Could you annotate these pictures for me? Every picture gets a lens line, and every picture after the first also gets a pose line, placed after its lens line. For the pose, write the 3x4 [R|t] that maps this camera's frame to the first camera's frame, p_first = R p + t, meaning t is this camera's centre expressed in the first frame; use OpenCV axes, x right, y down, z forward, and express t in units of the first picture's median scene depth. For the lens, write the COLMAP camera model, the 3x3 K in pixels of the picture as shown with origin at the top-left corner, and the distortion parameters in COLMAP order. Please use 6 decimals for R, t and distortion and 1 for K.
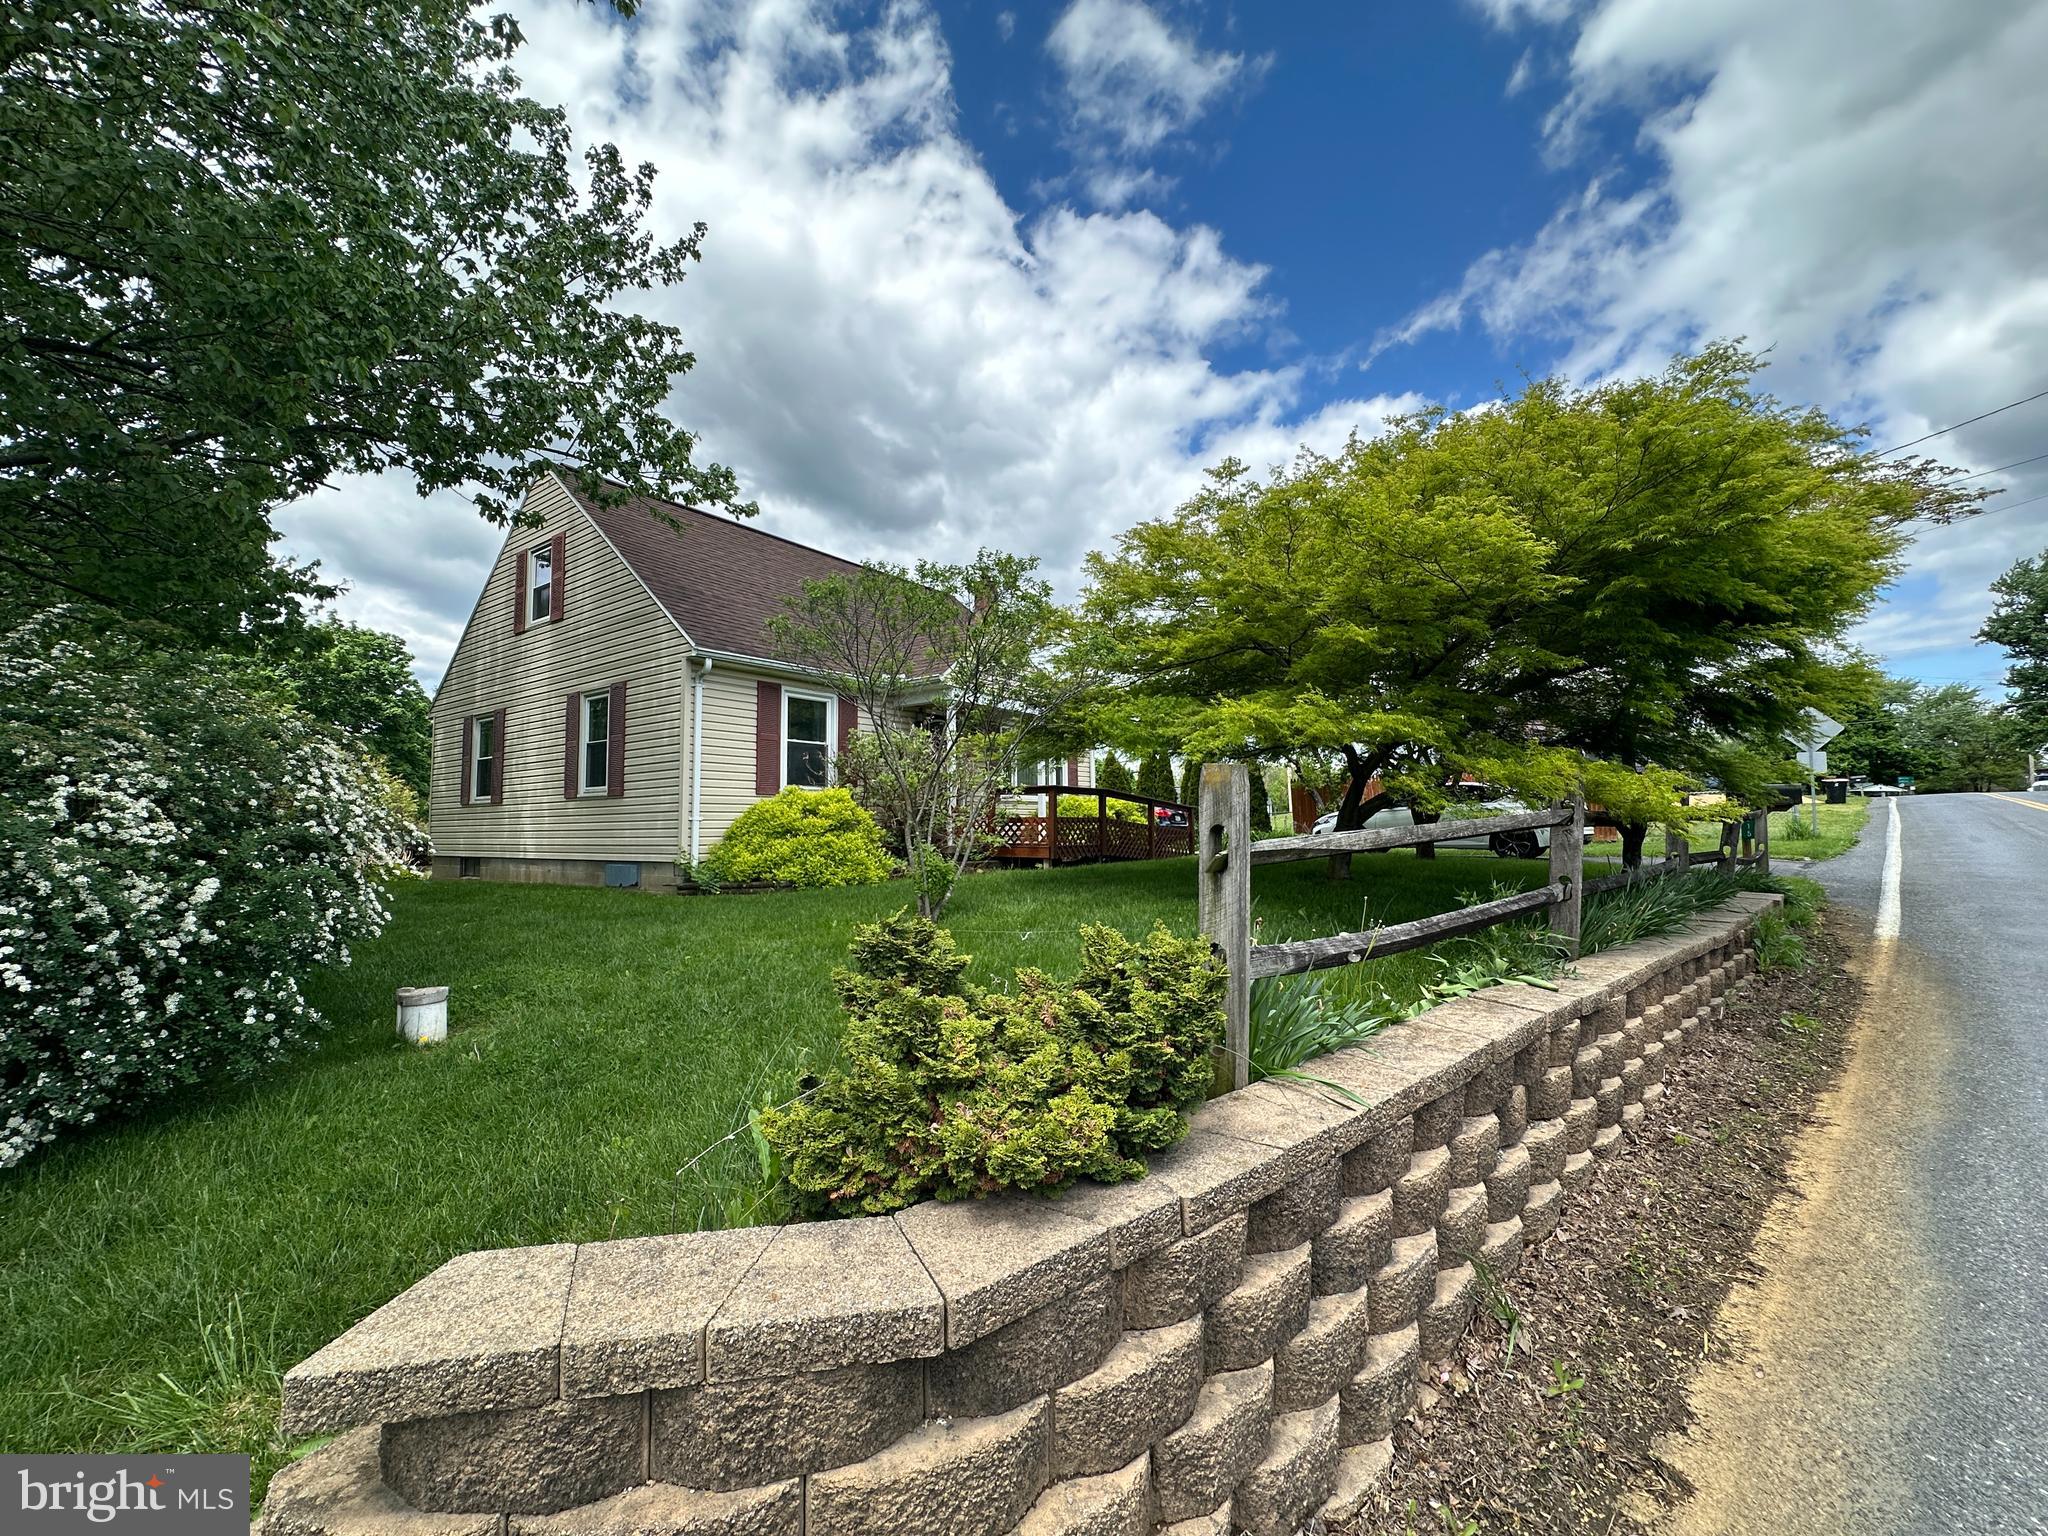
lens RADIAL K [[822.8, 0, 1024.0], [0, 822.8, 774.5], [0, 0, 1]] dist [0.002698, -0.001765]
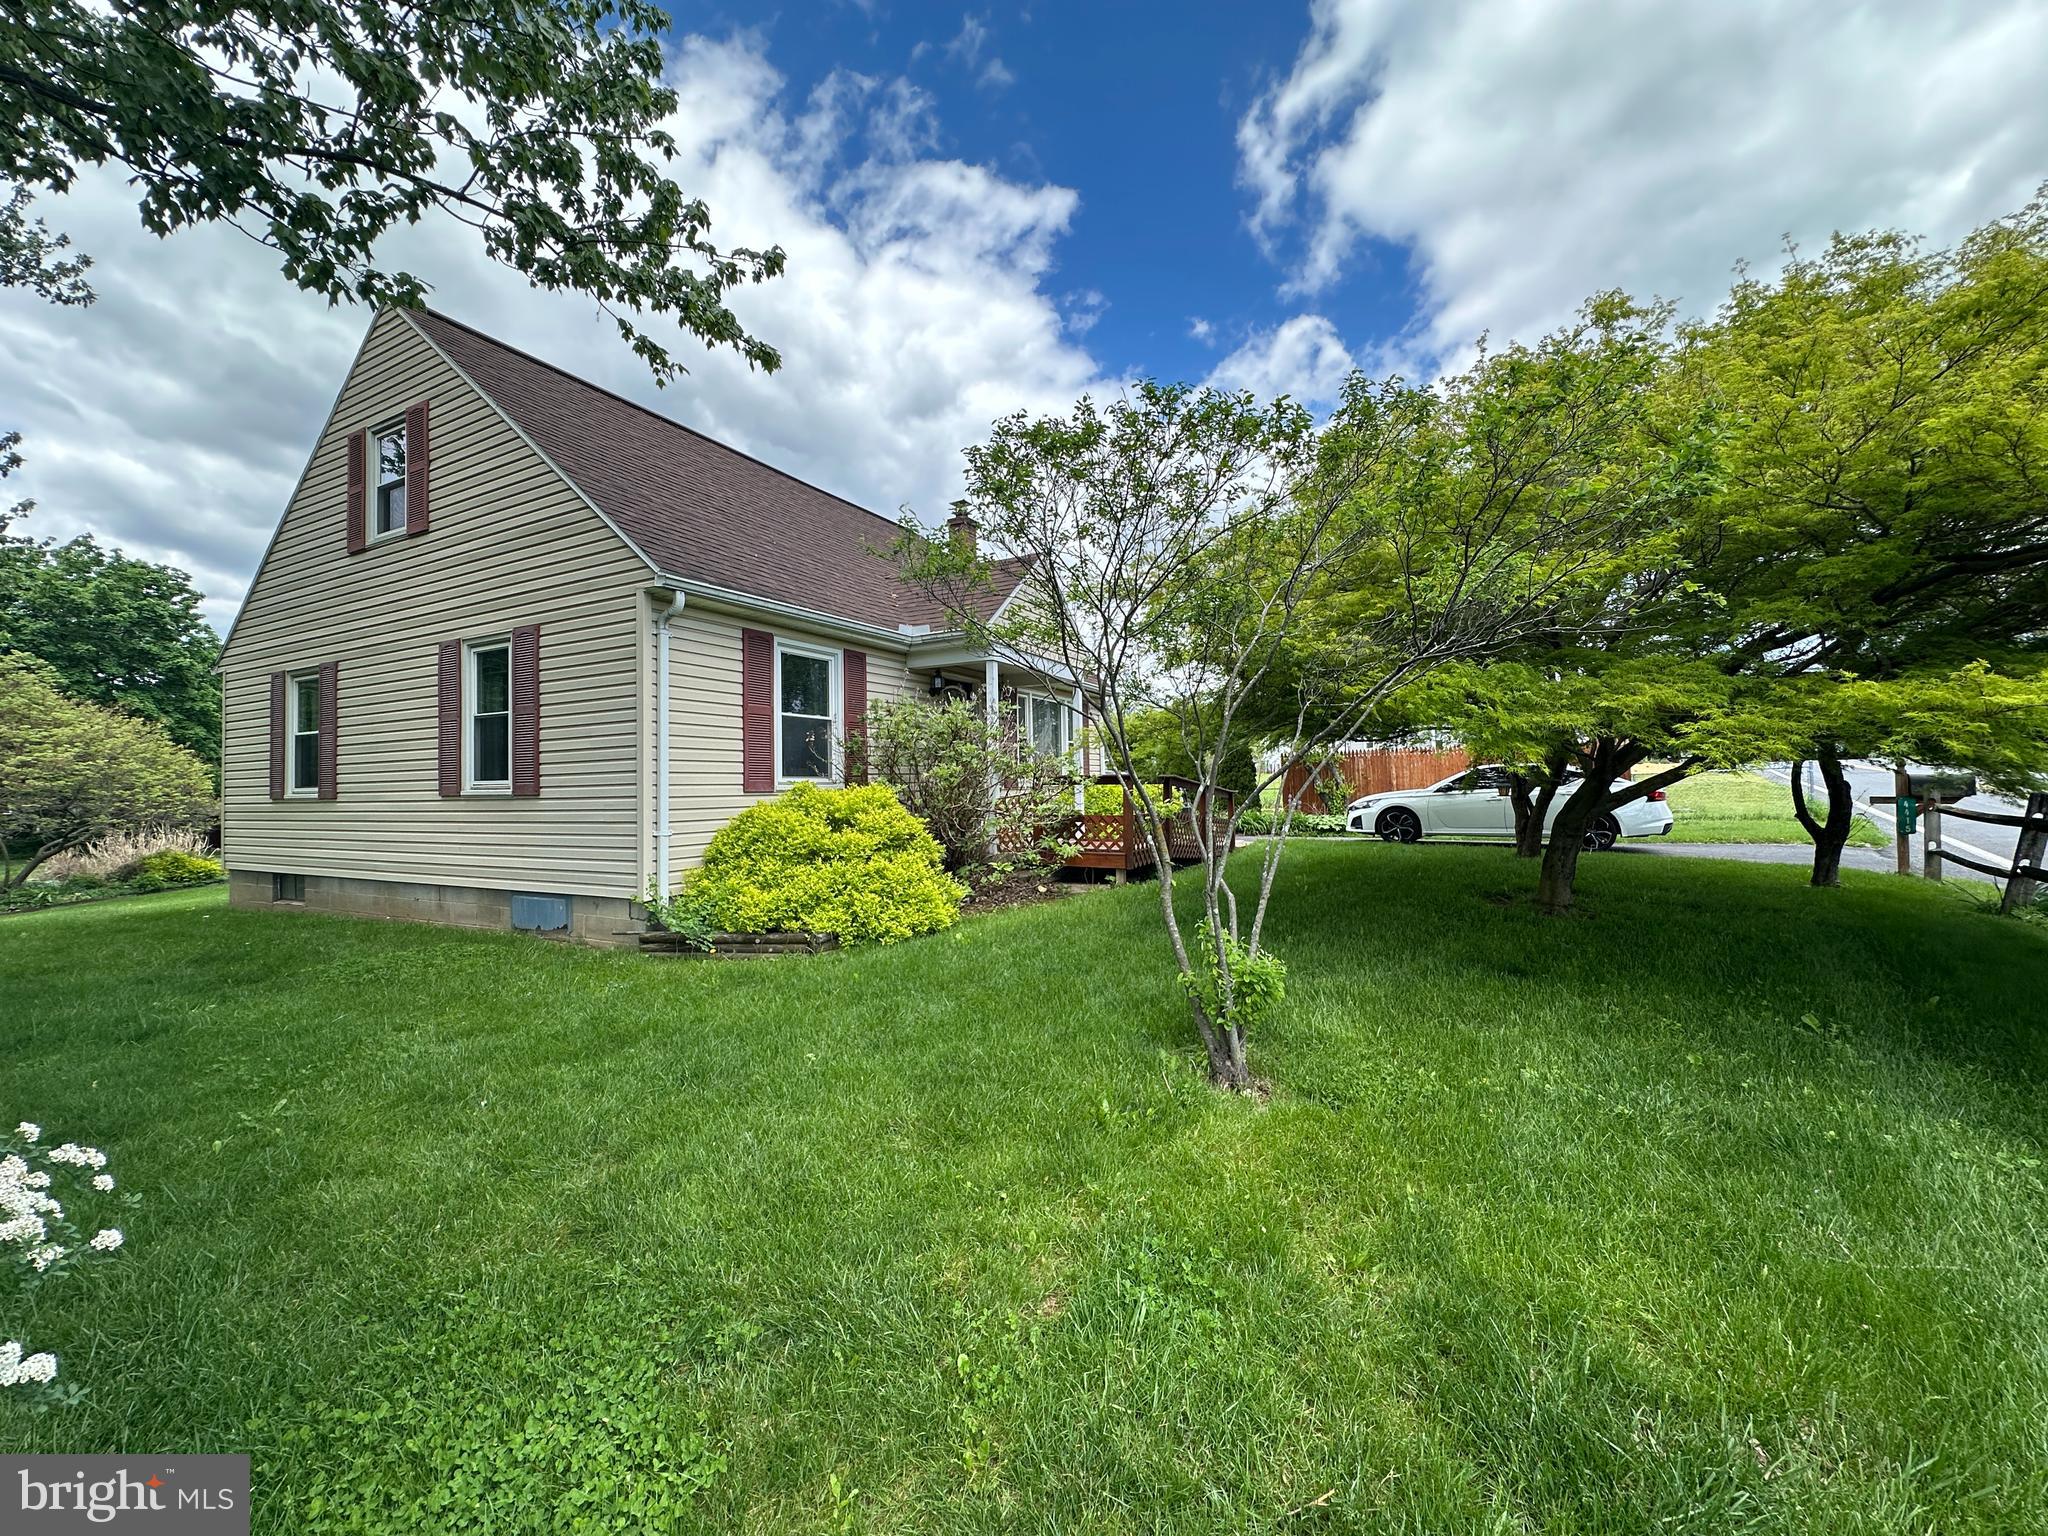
lens RADIAL K [[822.8, 0, 1023.8], [0, 822.8, 776.8], [0, 0, 1]] dist [0.002698, -0.001765]
pose [[0.990427, -0.003335, 0.137997, -0.186479], [-0.003486, 0.998785, 0.049156, -0.024173], [-0.137994, -0.049167, 0.989212, 0.279114]]
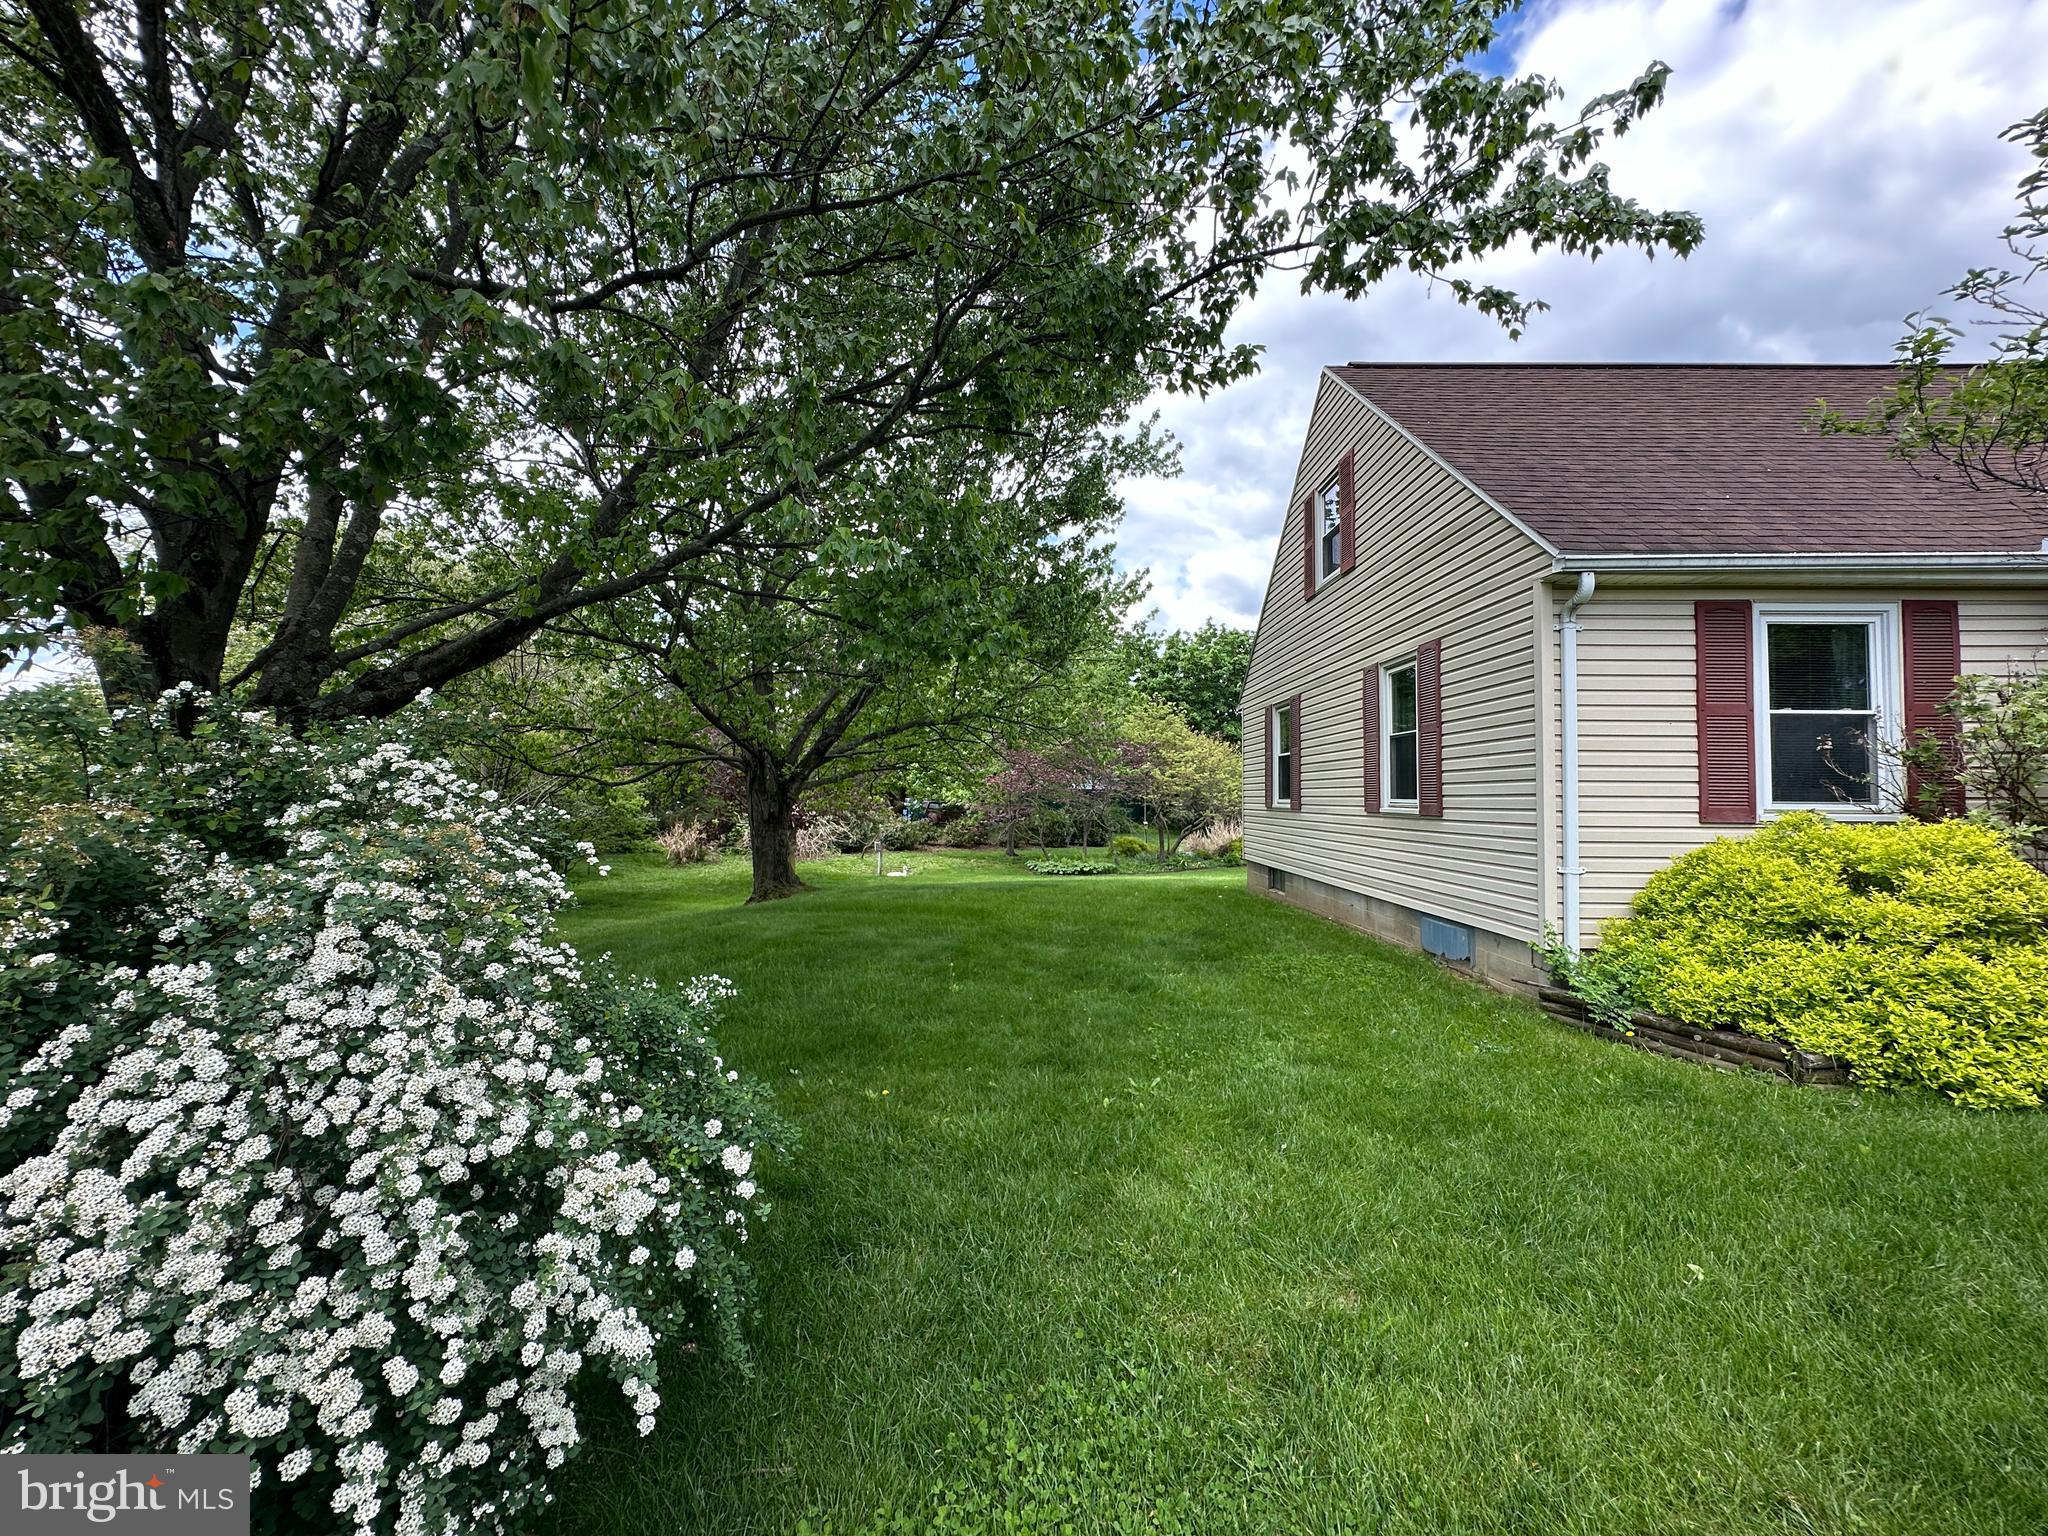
lens RADIAL K [[822.8, 0, 1017.4], [0, 822.8, 763.4], [0, 0, 1]] dist [0.002698, -0.001765]
pose [[0.577896, -0.018018, -0.815911, -0.151536], [0.039755, 0.999191, 0.006092, -0.033001], [0.815141, -0.035957, 0.578145, 0.356634]]
